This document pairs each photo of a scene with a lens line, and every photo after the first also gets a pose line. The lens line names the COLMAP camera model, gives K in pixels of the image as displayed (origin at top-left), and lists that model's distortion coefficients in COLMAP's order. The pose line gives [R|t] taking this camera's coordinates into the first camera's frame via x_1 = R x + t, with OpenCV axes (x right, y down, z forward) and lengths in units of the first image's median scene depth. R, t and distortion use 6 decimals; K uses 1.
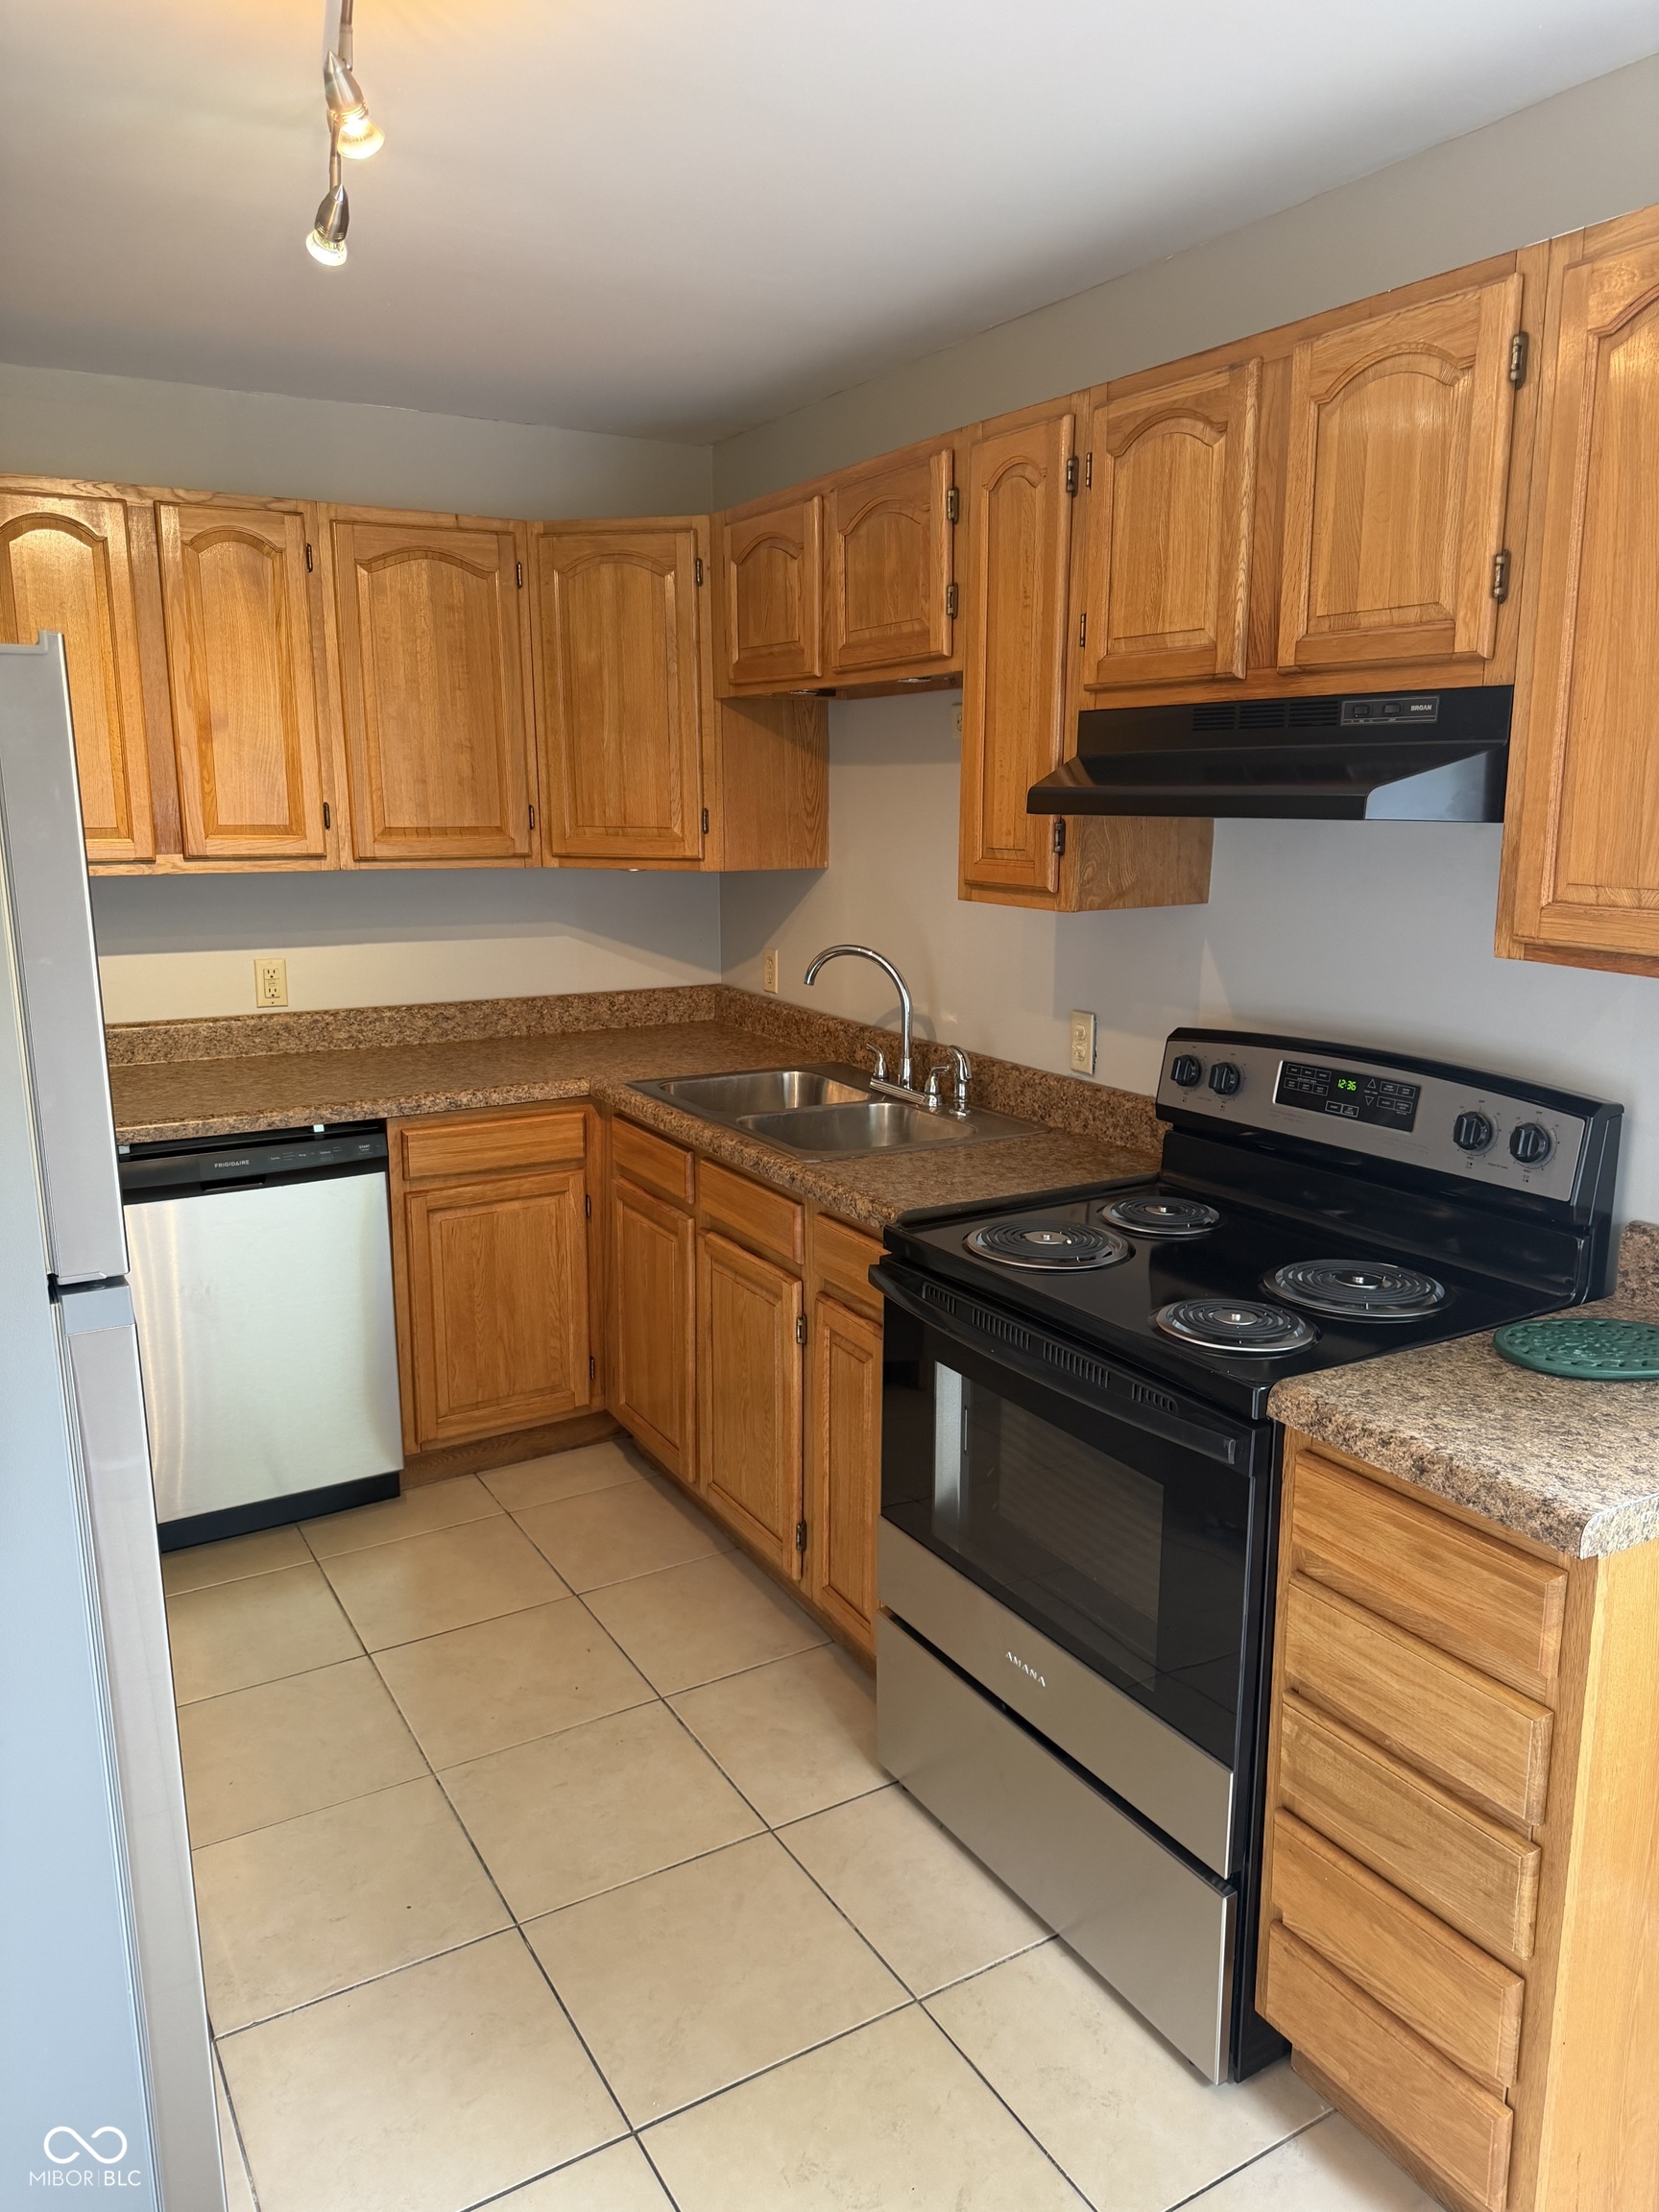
lens RADIAL K [[1534.7, 0, 819.7], [0, 1534.7, 1136.3], [0, 0, 1]] dist [0.112453, -0.210792]
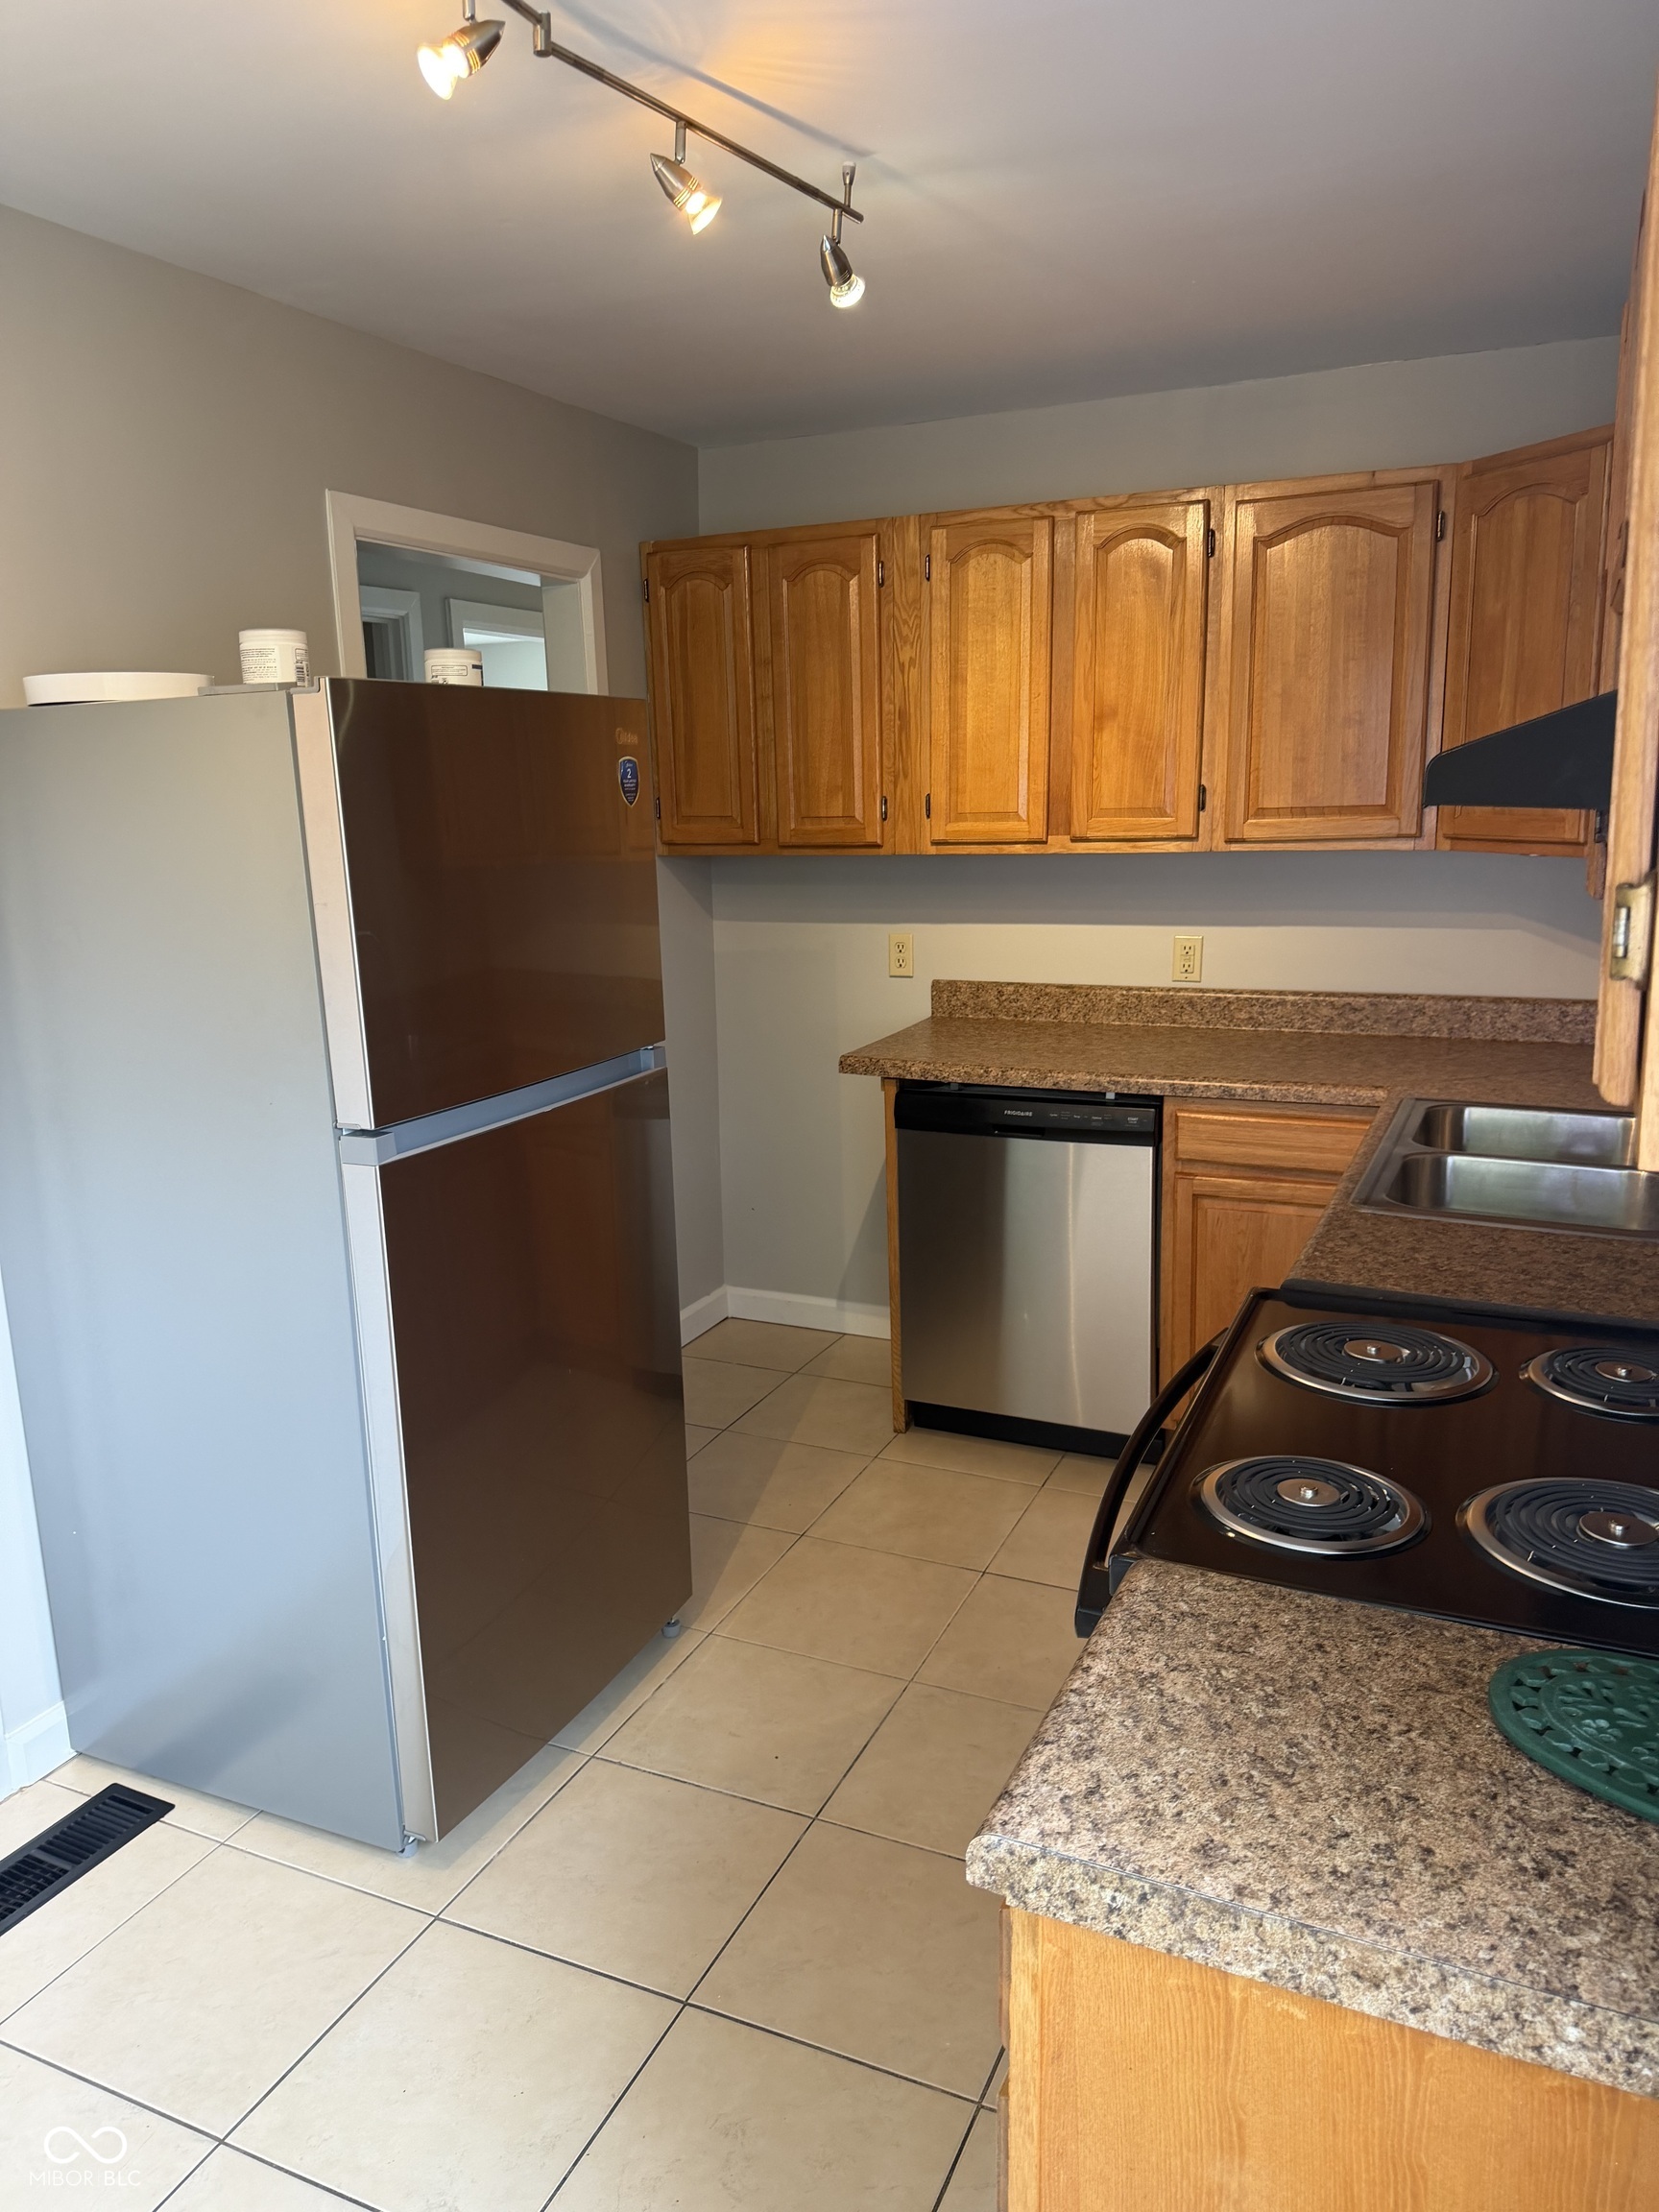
lens RADIAL K [[1534.7, 0, 819.7], [0, 1534.7, 1136.3], [0, 0, 1]] dist [0.112453, -0.210792]
pose [[0.564393, 0.170645, -0.807676, 0.402235], [-0.157558, 0.982683, 0.097522, -0.047126], [0.810331, 0.072215, 0.581506, 0.218527]]
